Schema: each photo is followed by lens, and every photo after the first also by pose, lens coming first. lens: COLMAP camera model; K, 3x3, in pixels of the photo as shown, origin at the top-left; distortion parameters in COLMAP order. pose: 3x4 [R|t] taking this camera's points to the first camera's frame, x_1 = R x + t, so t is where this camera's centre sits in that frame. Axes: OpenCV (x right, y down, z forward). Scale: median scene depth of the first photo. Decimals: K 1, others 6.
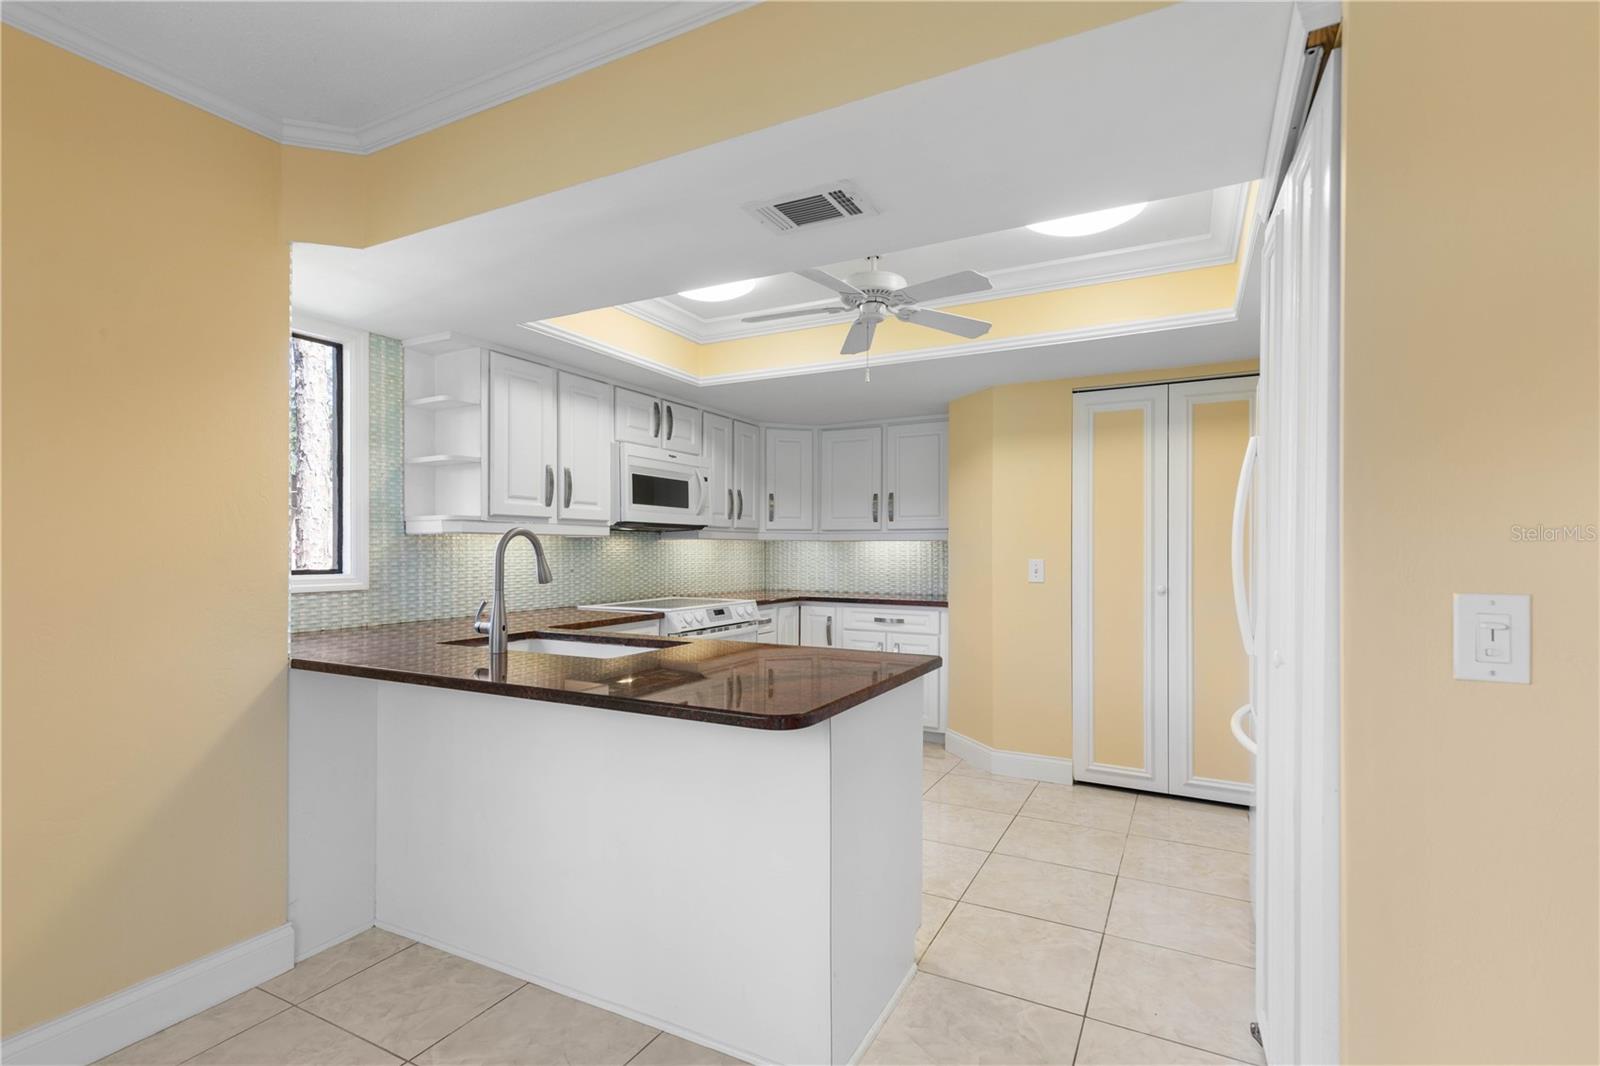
lens RADIAL K [[720.0, 0, 839.0], [0, 720.0, 549.7], [0, 0, 1]] dist [0.000842, -0.000146]
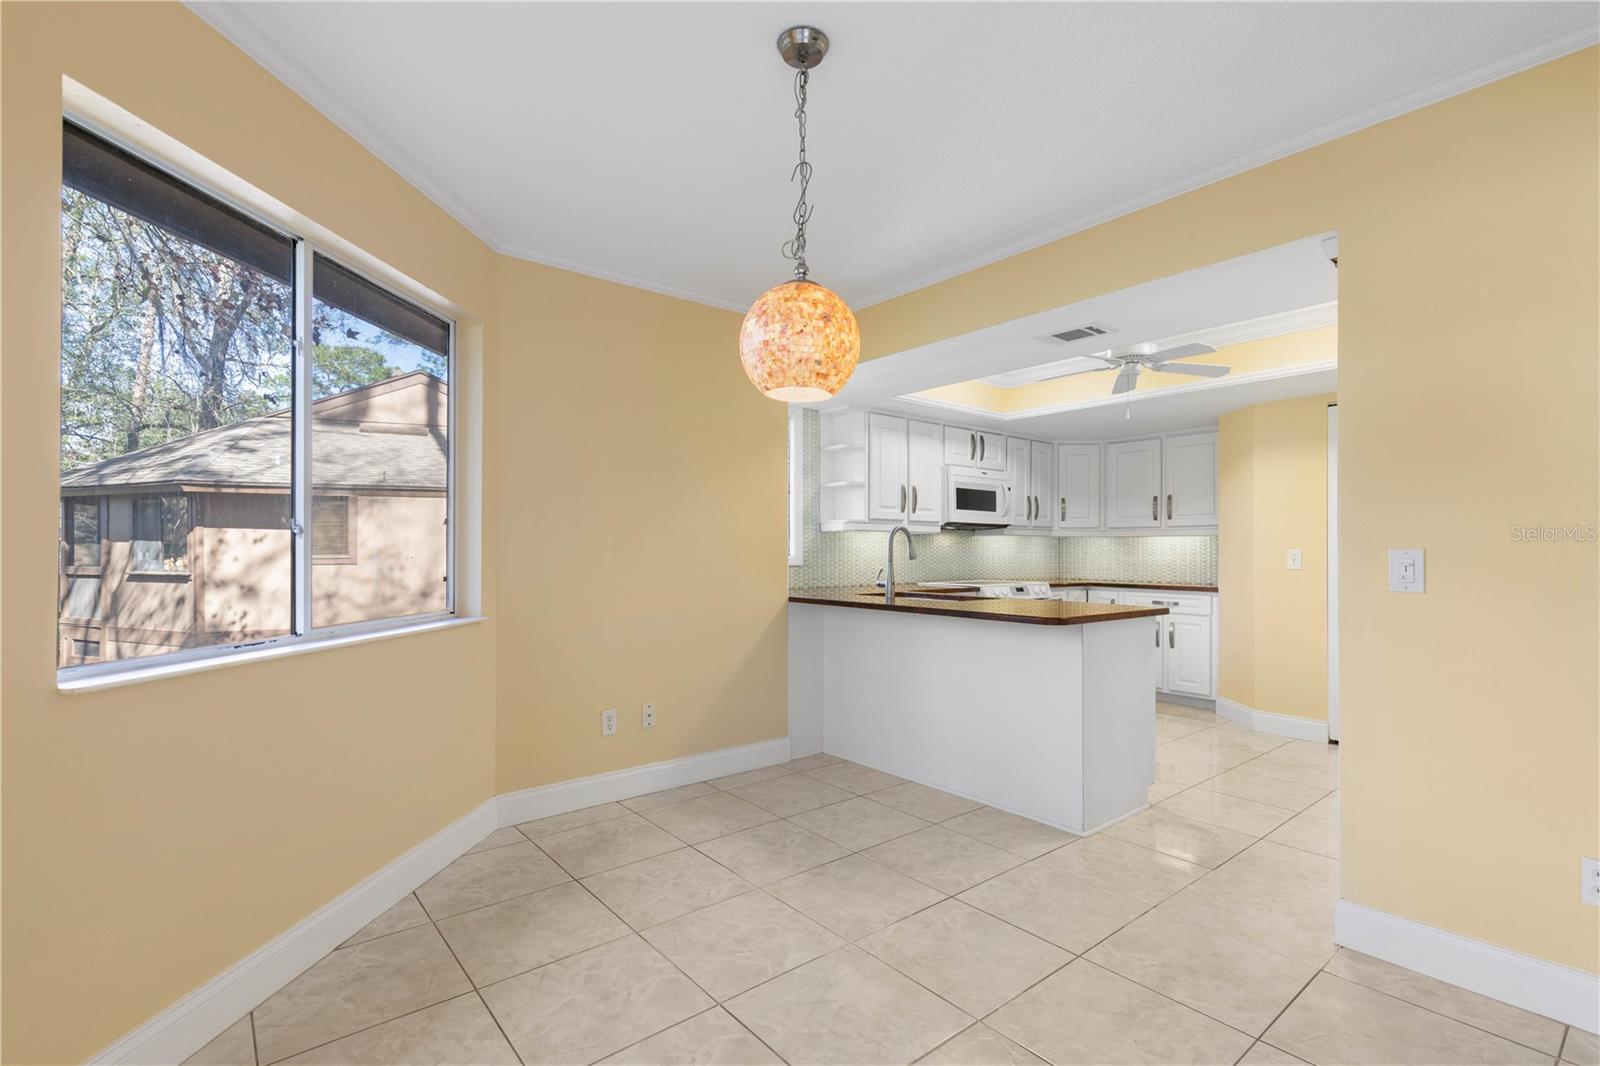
lens RADIAL K [[736.3, 0, 845.9], [0, 736.3, 541.8], [0, 0, 1]] dist [0.001286, -0.000078]
pose [[0.922162, -0.003311, -0.386789, 0.059221], [-0.002292, 0.999899, -0.014025, 0.017460], [0.386796, 0.013820, 0.922062, -0.353846]]
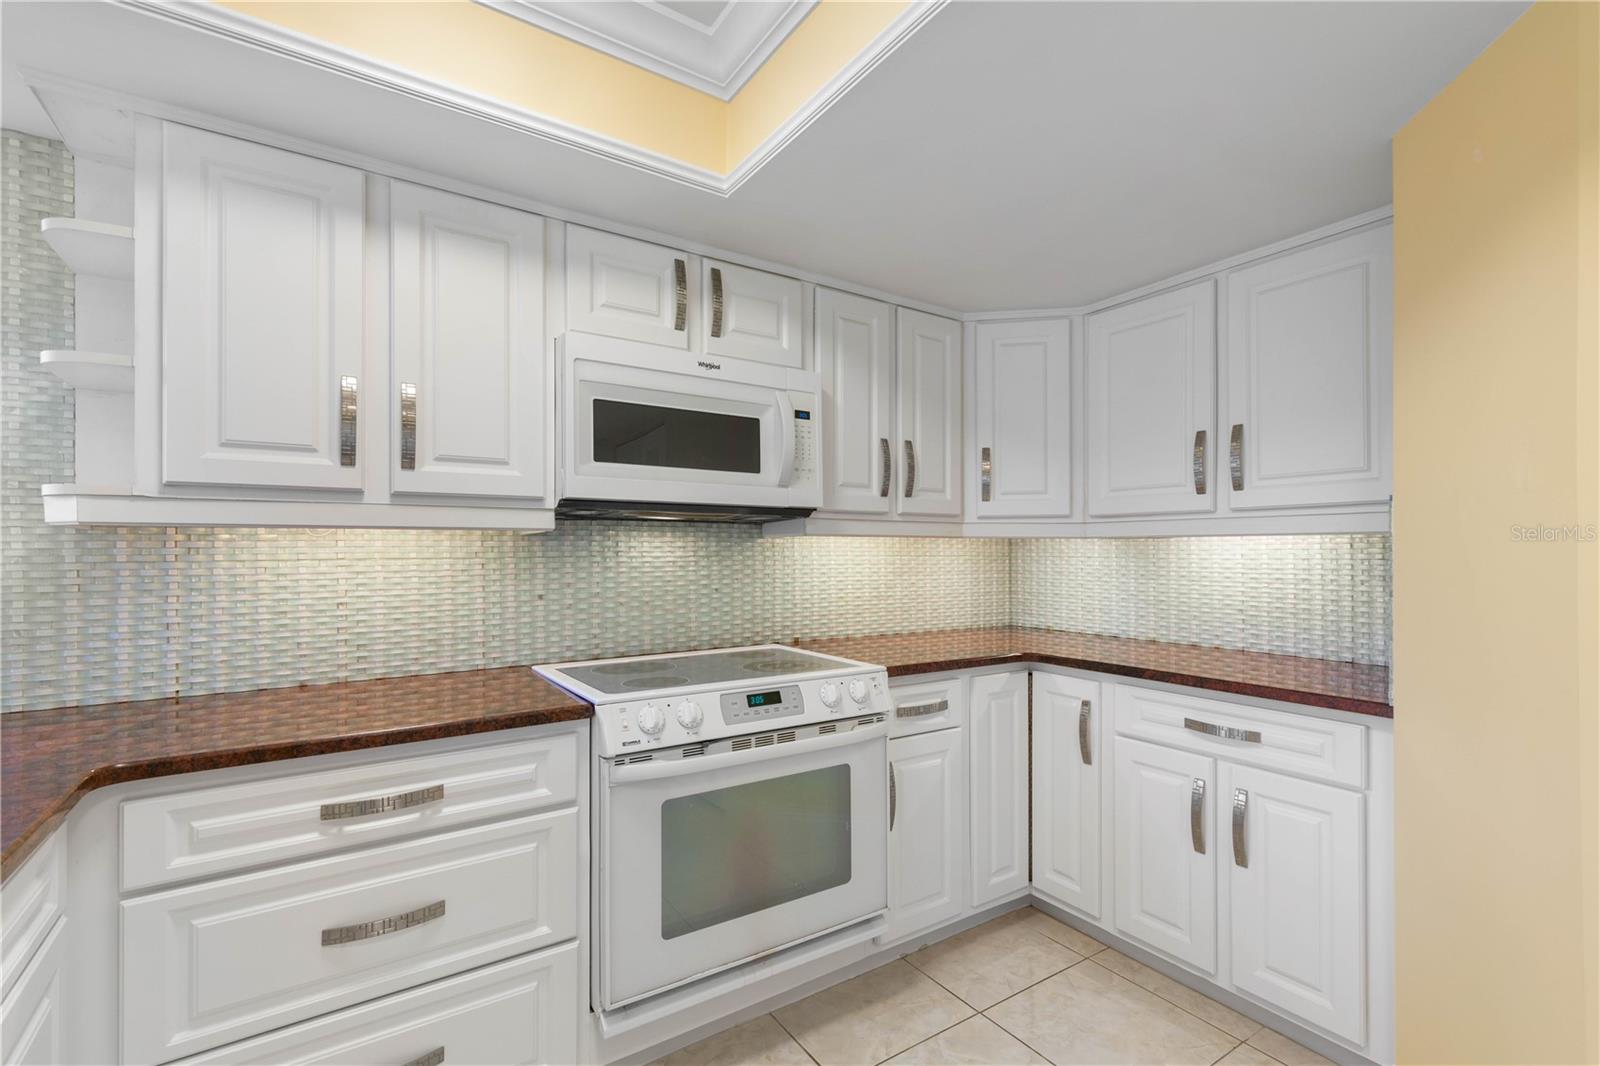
lens RADIAL K [[765.0, 0, 870.2], [0, 765.0, 547.0], [0, 0, 1]] dist [0.004559, -0.000488]
pose [[0.894668, -0.006292, -0.446688, 0.094781], [0.002959, 0.999962, -0.008160, -0.002381], [0.446722, 0.005979, 0.894653, 0.574941]]
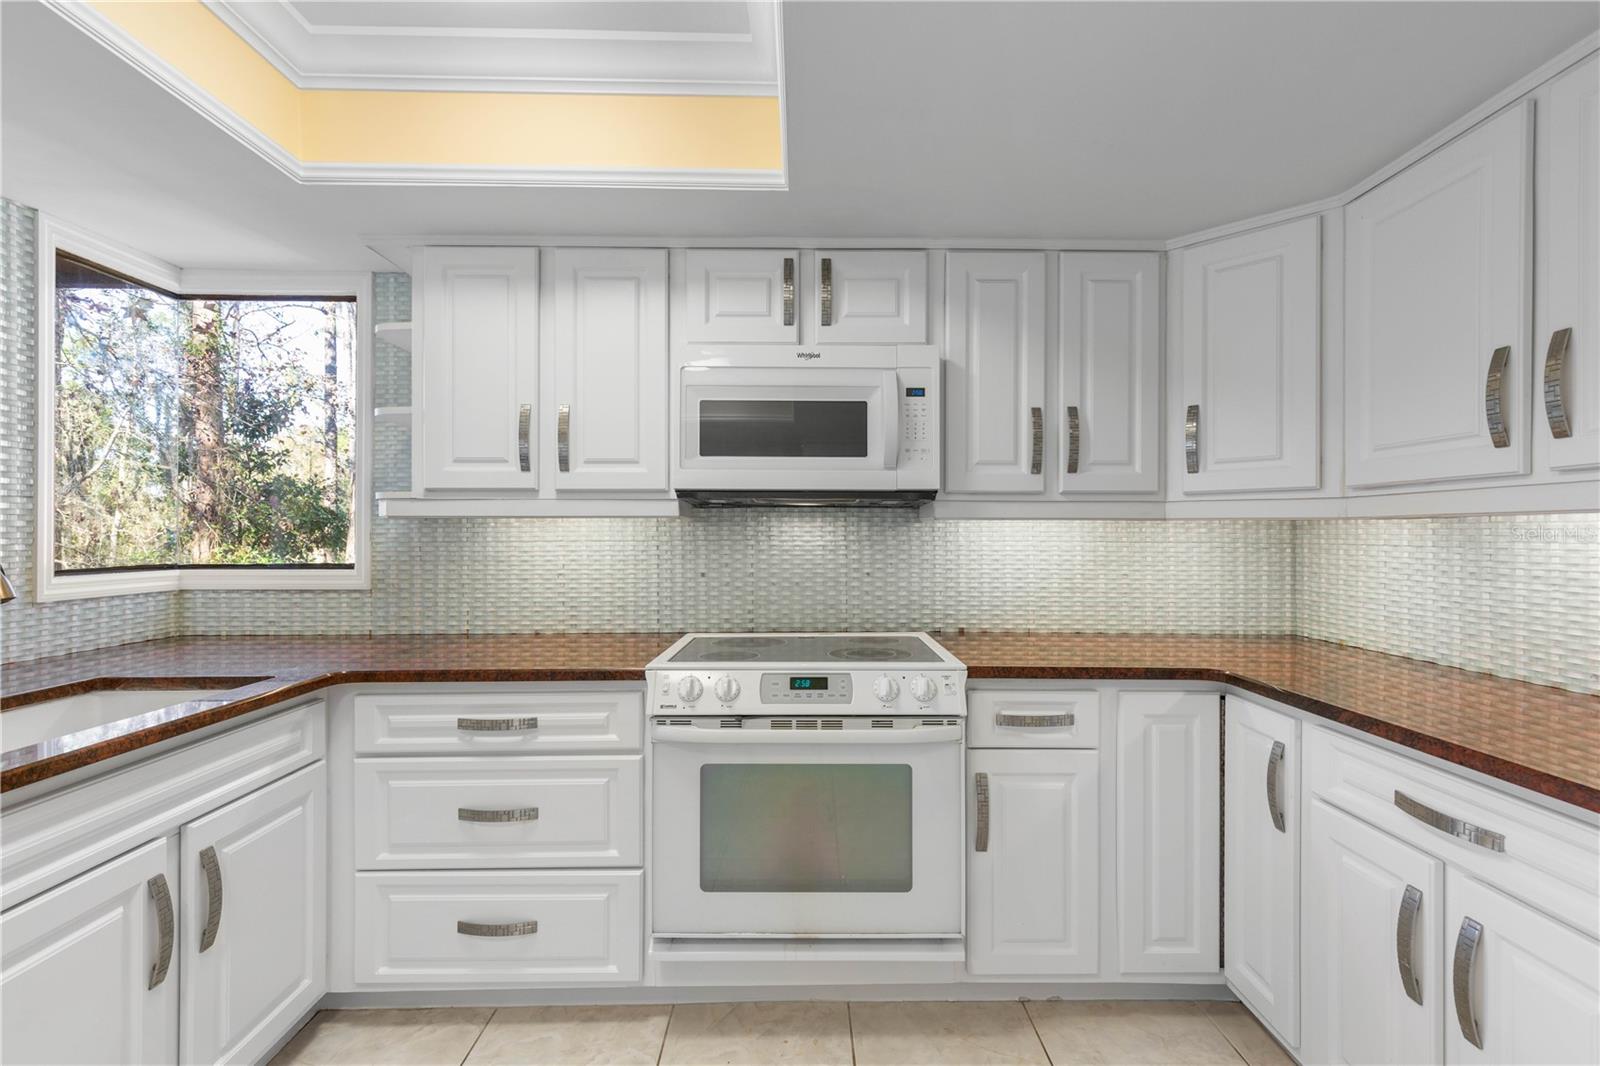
lens RADIAL K [[758.9, 0, 779.6], [0, 758.9, 536.8], [0, 0, 1]] dist [0.008481, -0.000737]
pose [[0.455551, 0.000404, -0.890210, 0.225695], [-0.001688, 0.999998, -0.000410, -0.003093], [0.890208, 0.001689, 0.455551, 0.727102]]
